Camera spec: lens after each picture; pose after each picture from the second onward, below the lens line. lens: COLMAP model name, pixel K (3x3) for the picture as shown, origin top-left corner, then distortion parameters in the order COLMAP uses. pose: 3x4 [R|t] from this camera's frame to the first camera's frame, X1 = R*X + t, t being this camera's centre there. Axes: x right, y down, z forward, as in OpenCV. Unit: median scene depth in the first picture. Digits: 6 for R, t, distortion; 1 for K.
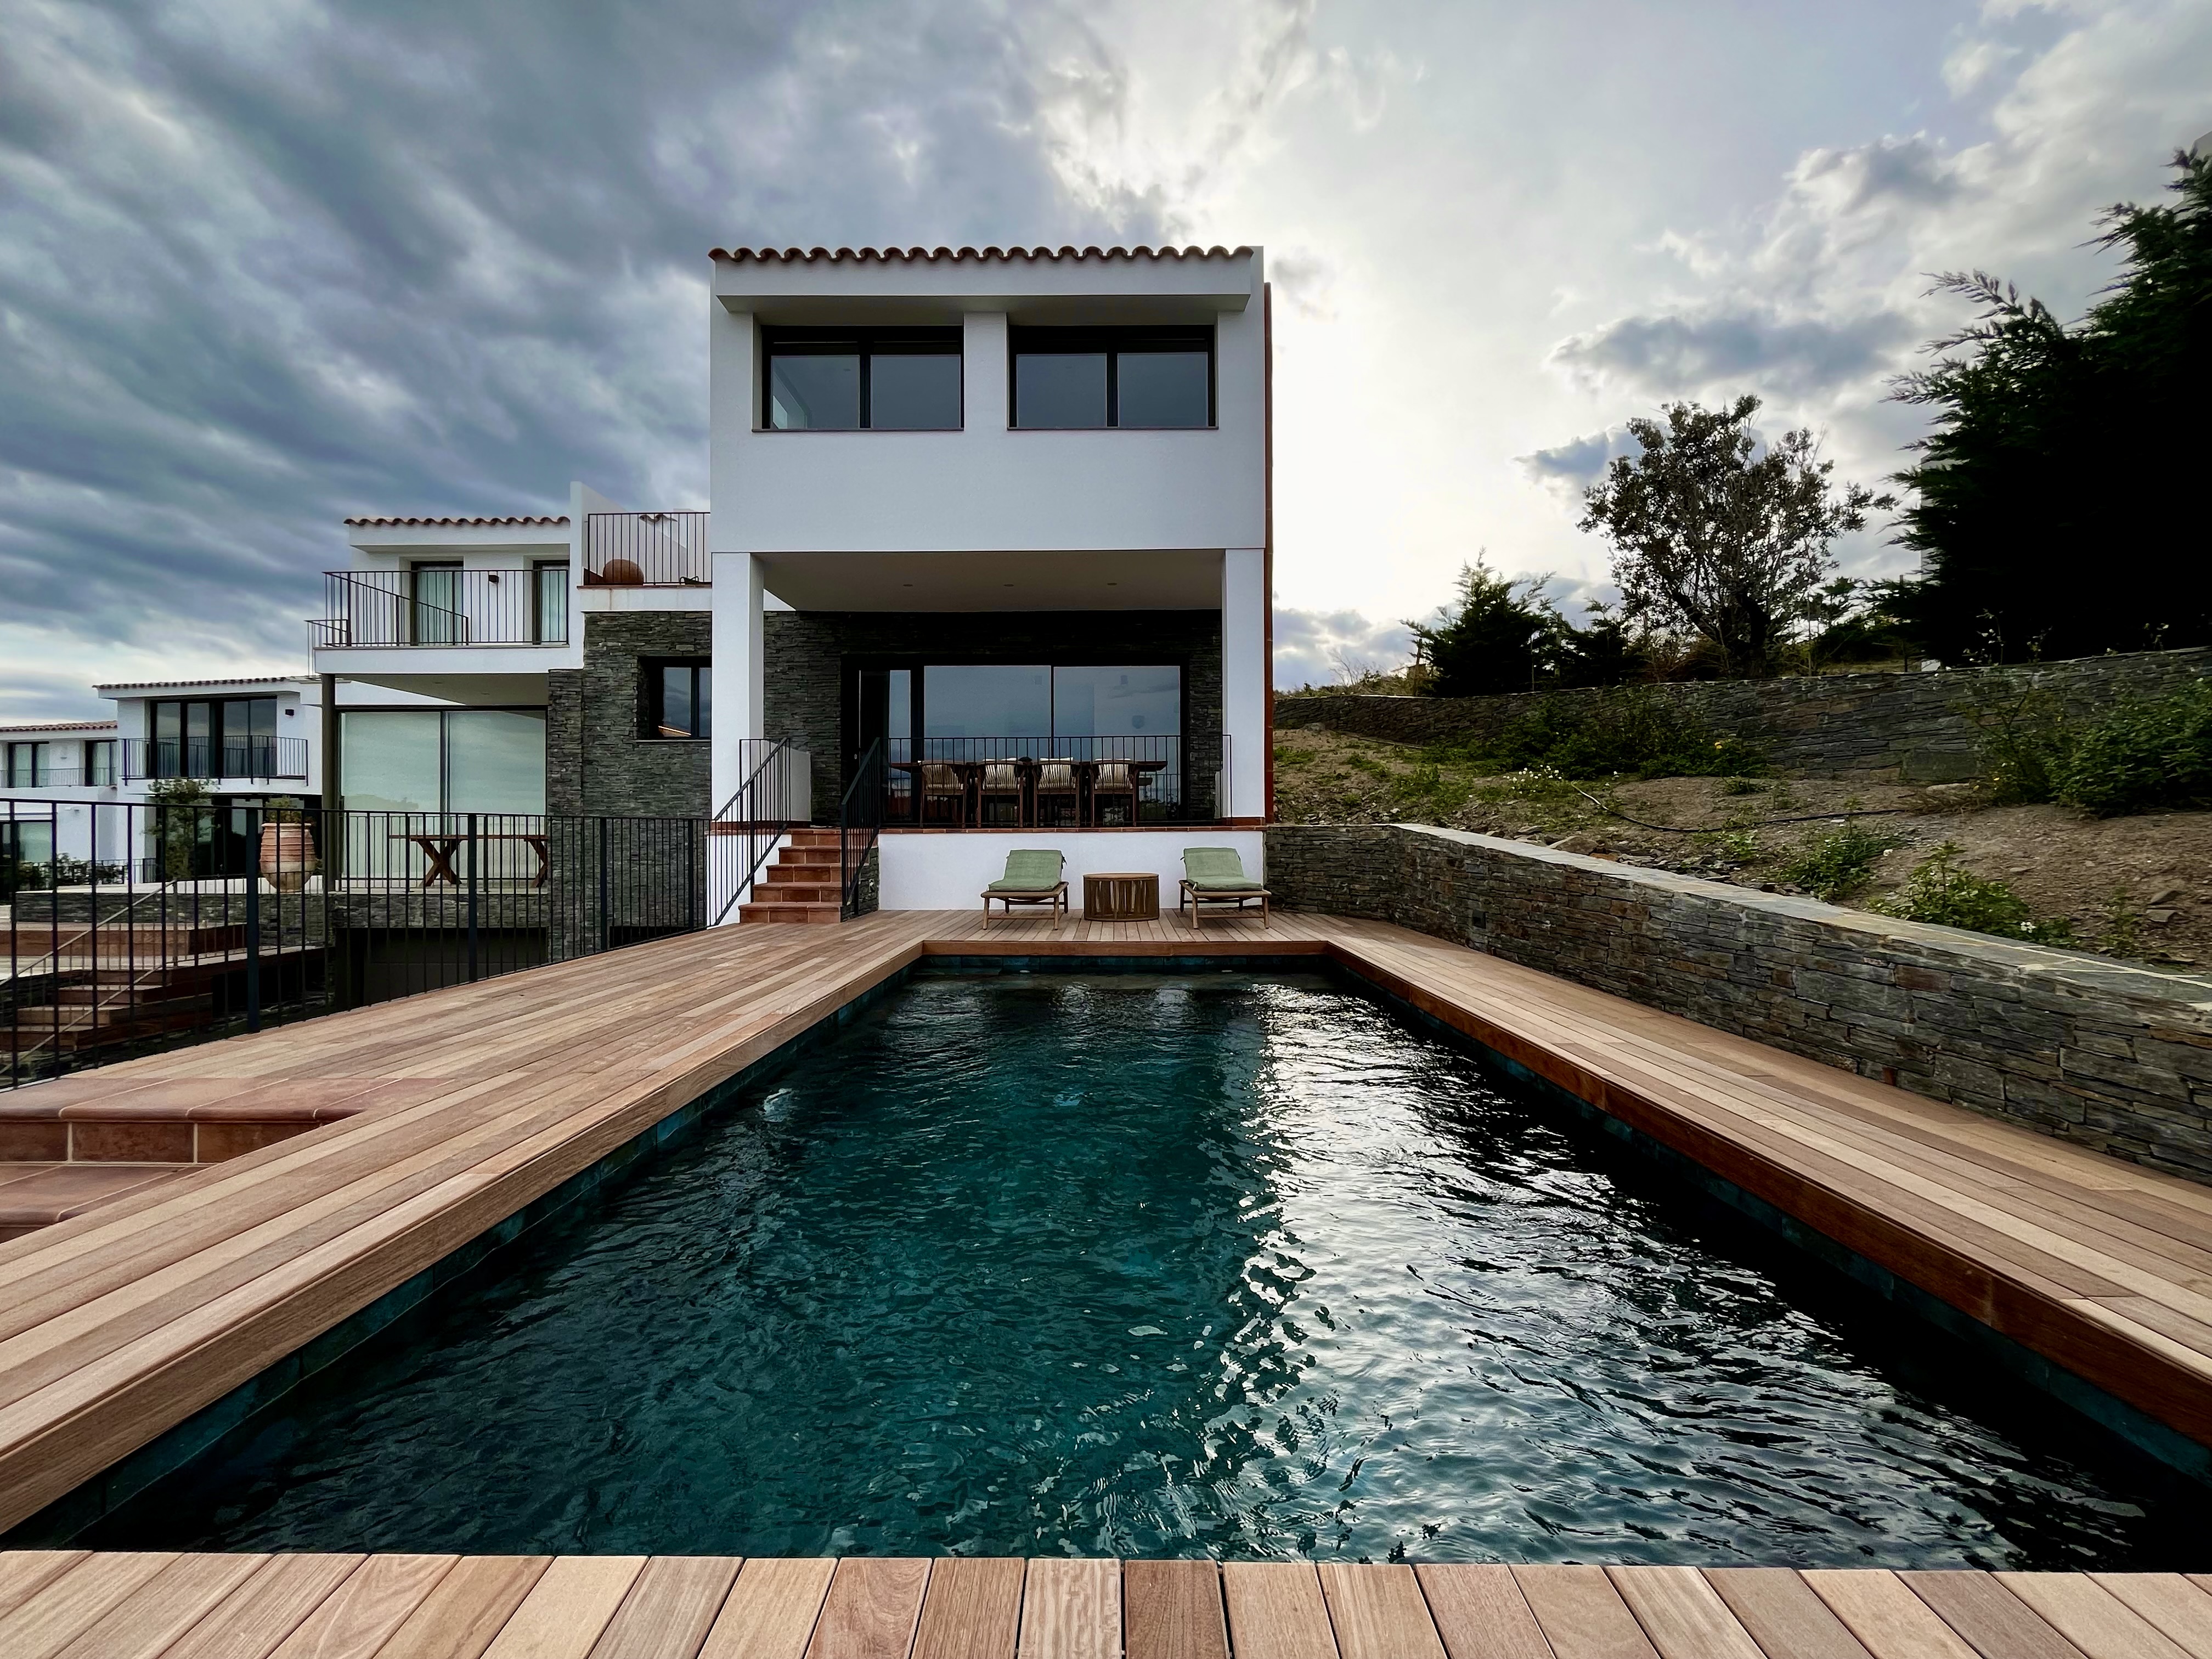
lens RADIAL K [[896.3, 0, 1098.6], [0, 896.3, 821.8], [0, 0, 1]] dist [-0.007027, 0.000018]
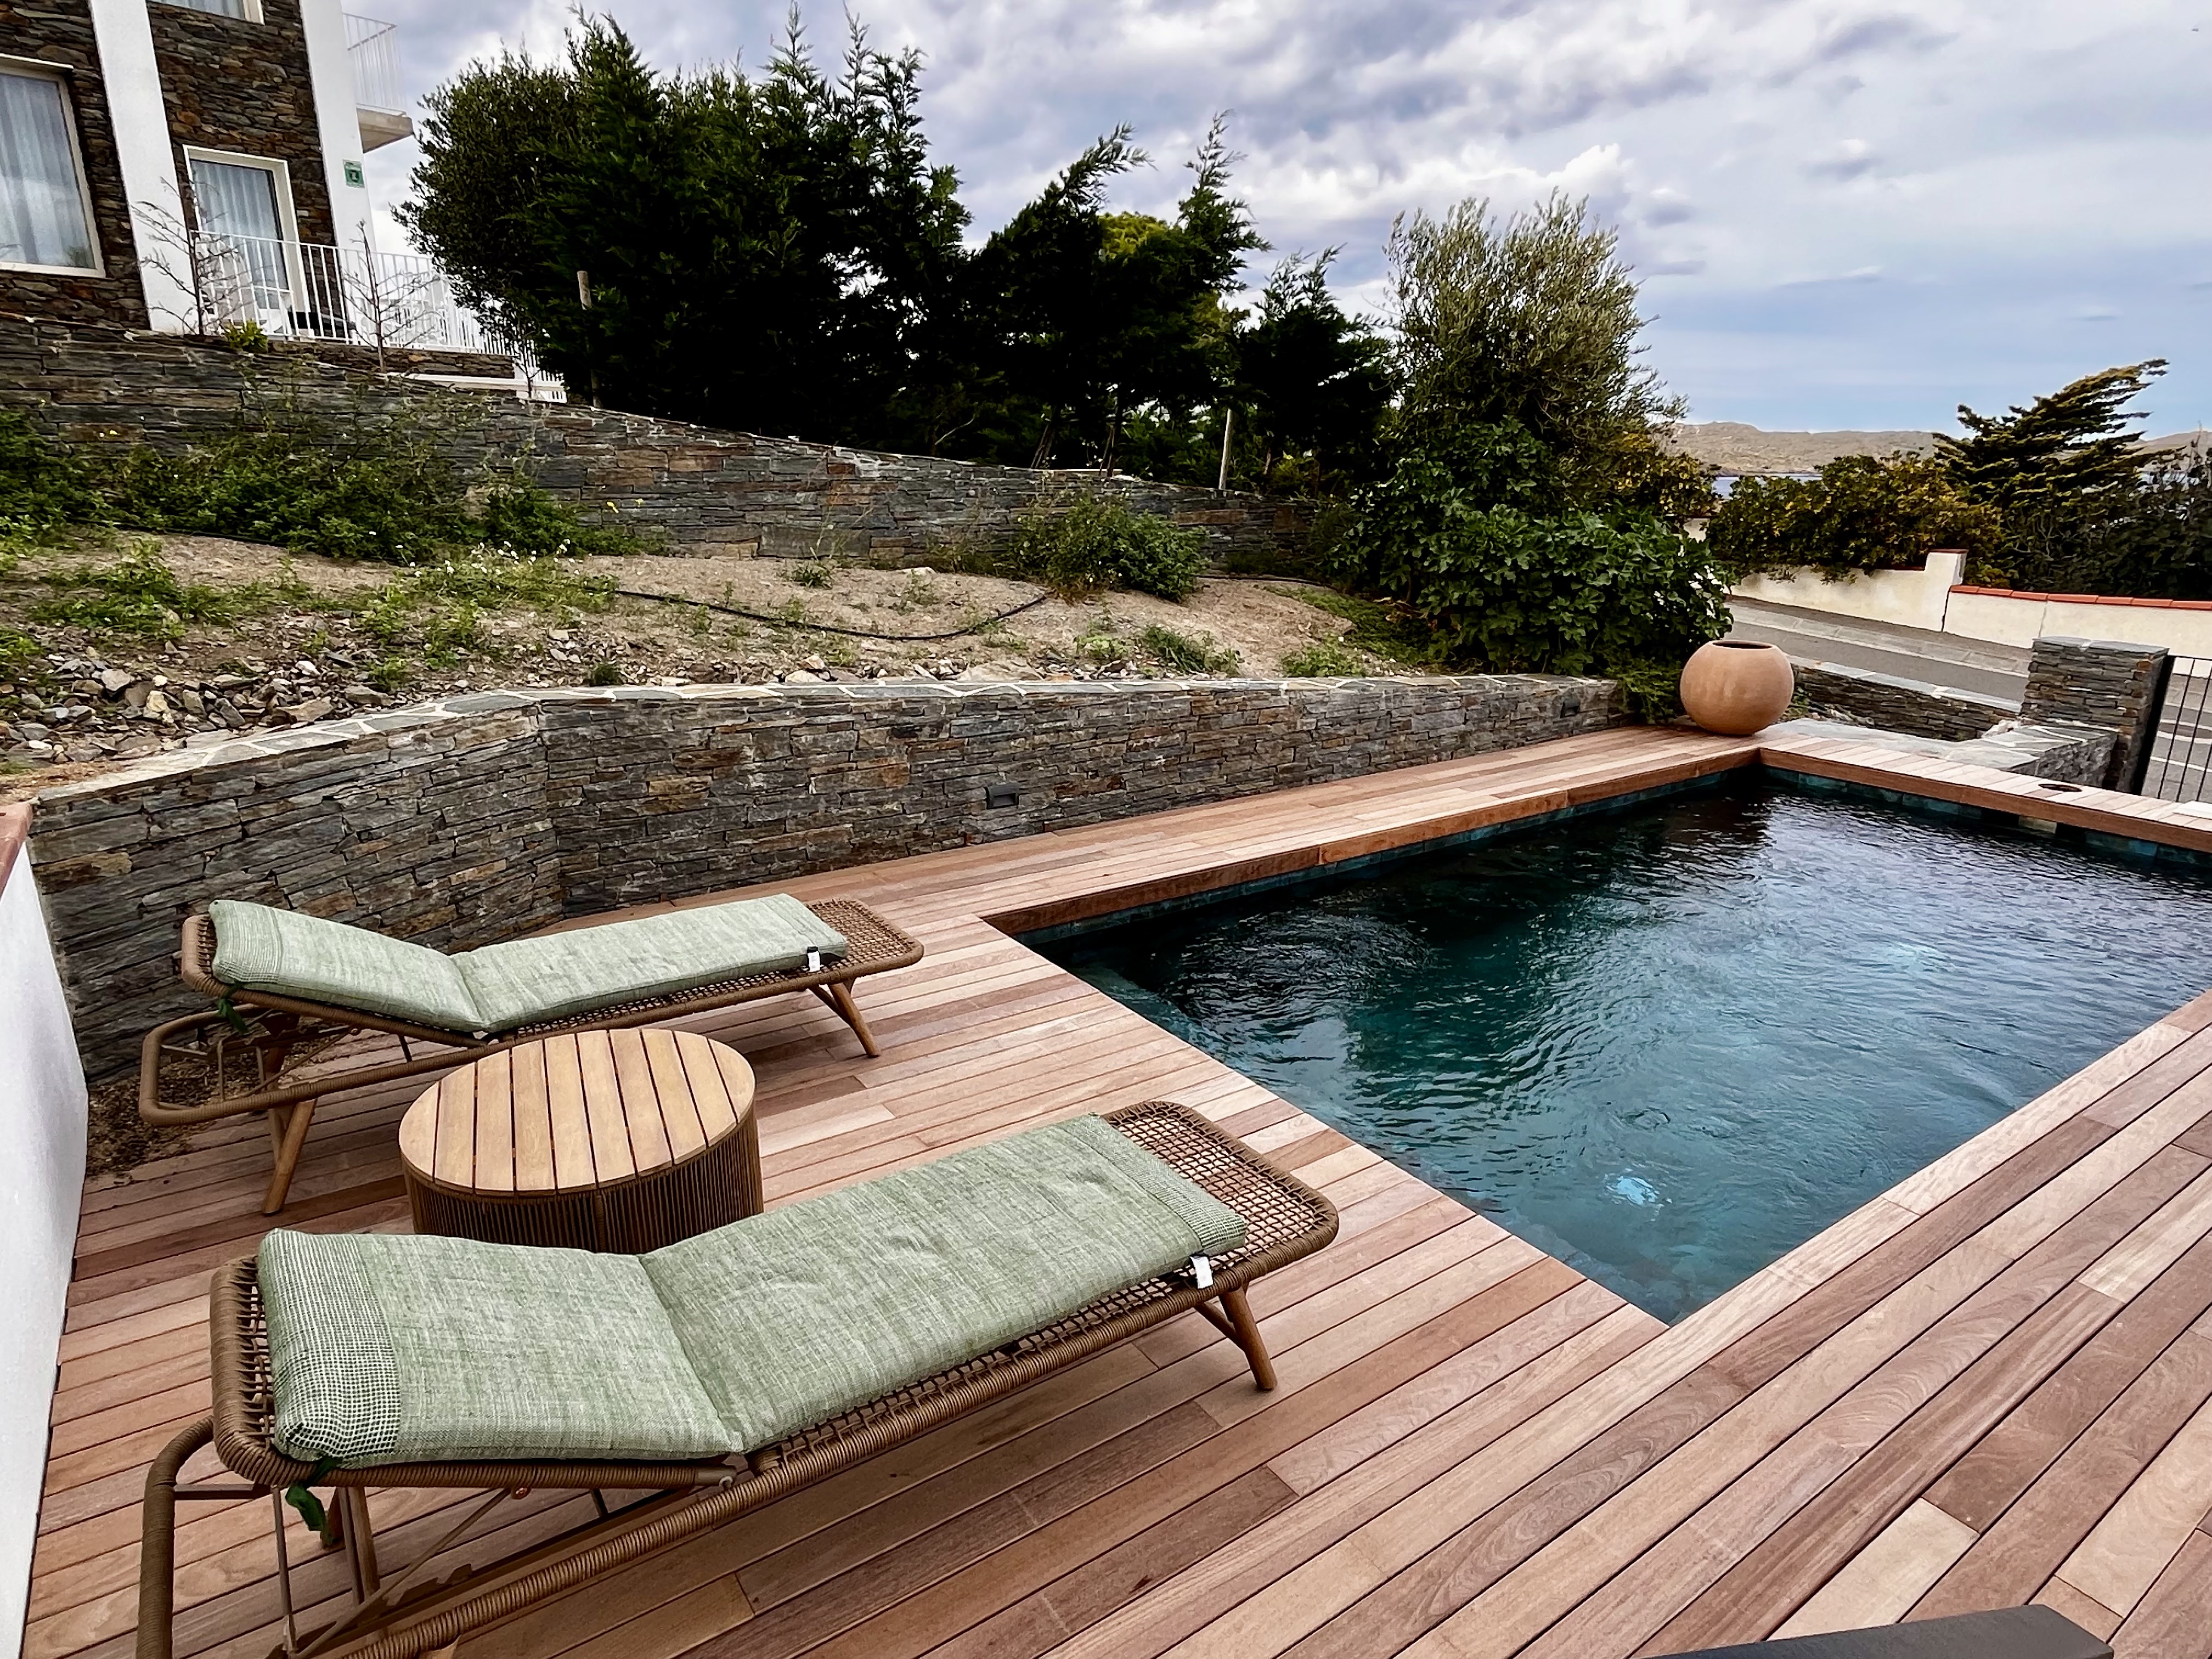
lens RADIAL K [[1279.4, 0, 1101.6], [0, 1279.4, 832.1], [0, 0, 1]] dist [0.006104, 0.000237]
pose [[-0.581868, -0.231402, 0.779668, -0.257747], [-0.017643, 0.962034, 0.272360, -0.087410], [-0.813092, 0.144722, -0.563859, 0.939609]]
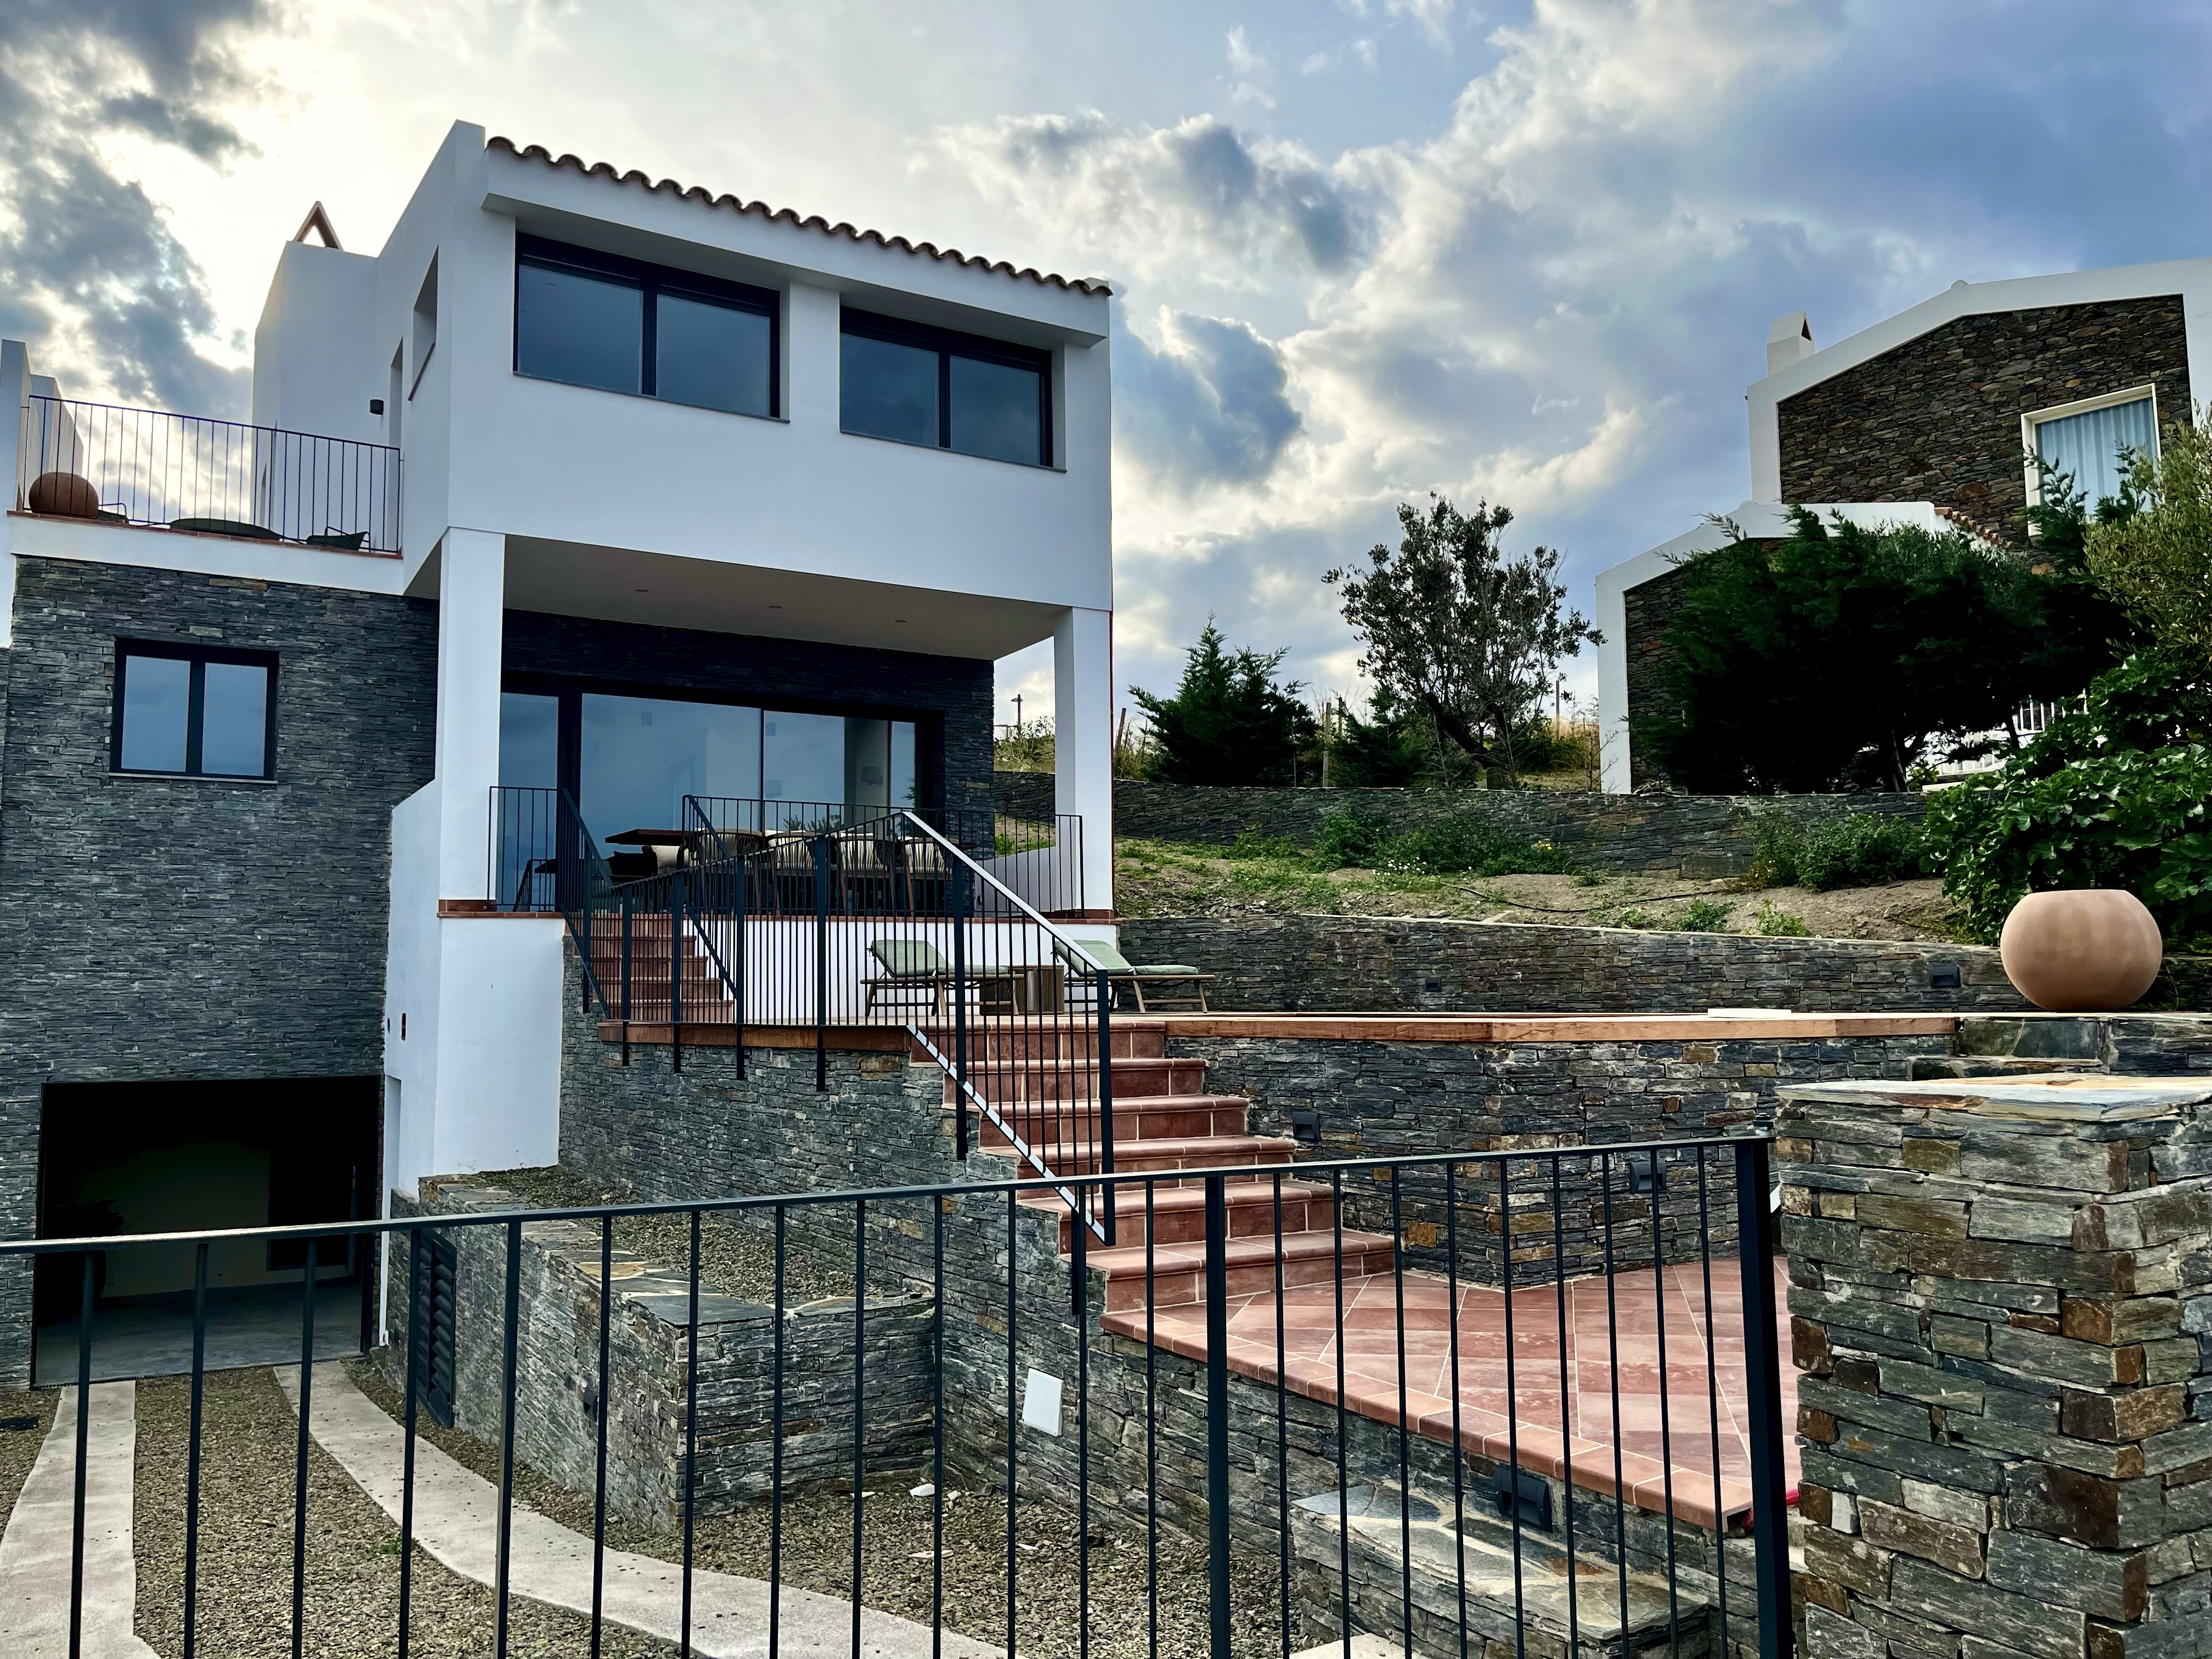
lens RADIAL K [[1681.5, 0, 1108.2], [0, 1681.5, 836.4], [0, 0, 1]] dist [0.063286, -0.085253]
pose [[0.858695, 0.045709, 0.510445, -0.669333], [-0.000073, 0.996025, -0.089069, 0.069626], [-0.512487, 0.076446, 0.855285, -0.425474]]
